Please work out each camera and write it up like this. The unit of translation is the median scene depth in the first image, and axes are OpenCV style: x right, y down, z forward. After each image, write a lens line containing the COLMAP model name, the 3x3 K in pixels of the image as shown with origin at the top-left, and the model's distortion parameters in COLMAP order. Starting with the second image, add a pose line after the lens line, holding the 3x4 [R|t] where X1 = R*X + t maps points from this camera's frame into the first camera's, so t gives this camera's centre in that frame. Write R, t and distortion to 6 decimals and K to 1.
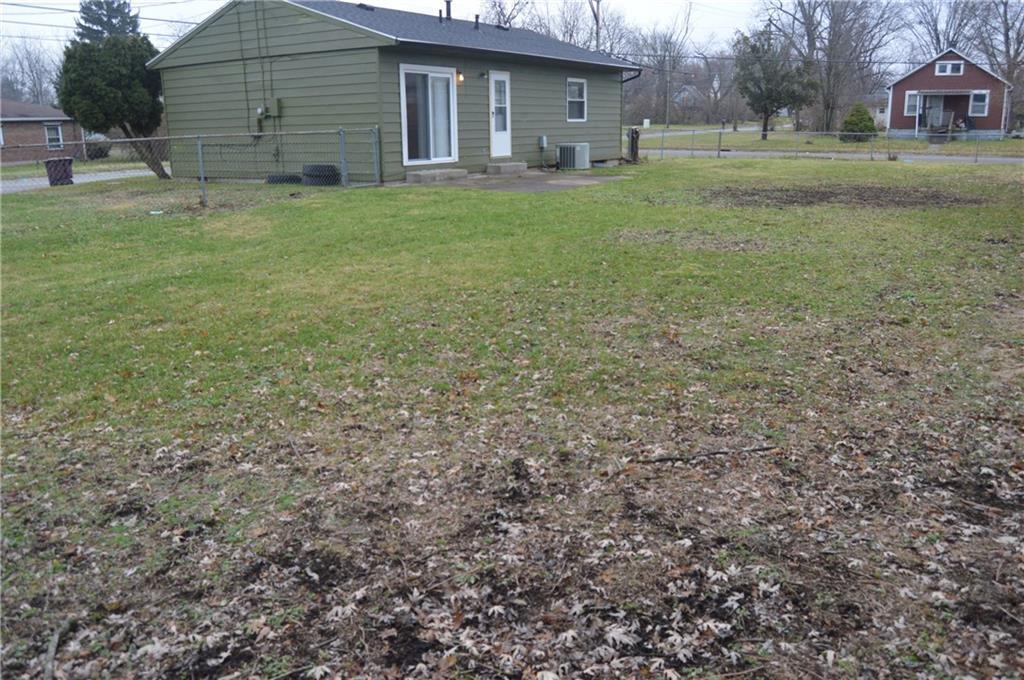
lens RADIAL K [[808.4, 0, 510.0], [0, 808.4, 341.1], [0, 0, 1]] dist [-0.095809, 0.038255]
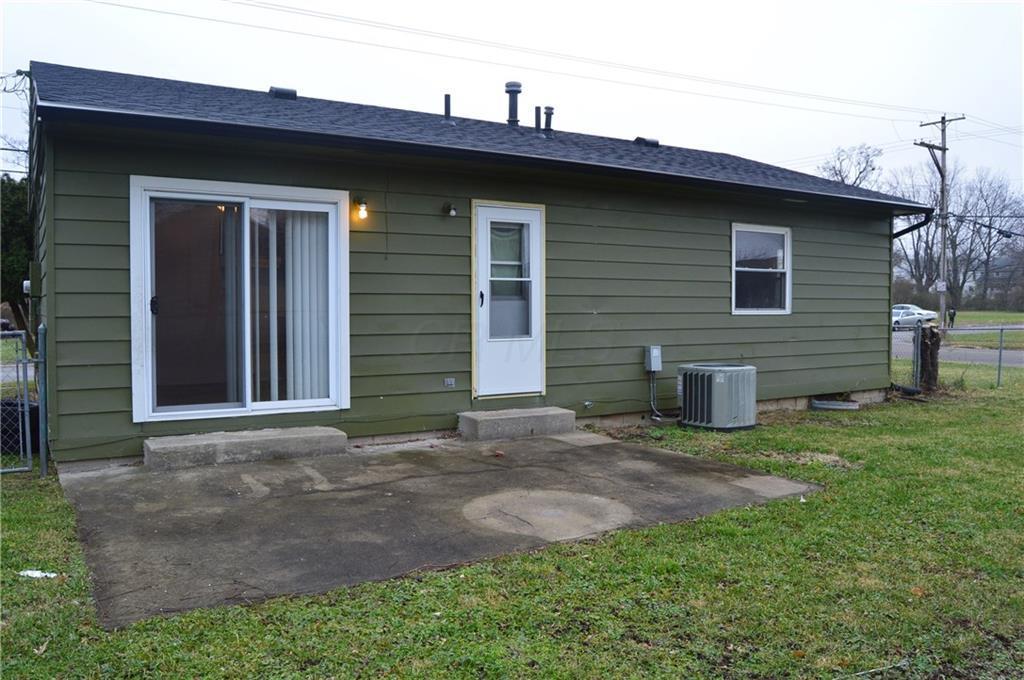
lens RADIAL K [[808.4, 0, 512.7], [0, 808.4, 337.9], [0, 0, 1]] dist [-0.095809, 0.038255]
pose [[0.904629, 0.032293, -0.424975, 0.173437], [-0.124809, 0.973485, -0.191703, -0.174999], [0.407516, 0.226461, 0.884673, 0.607567]]
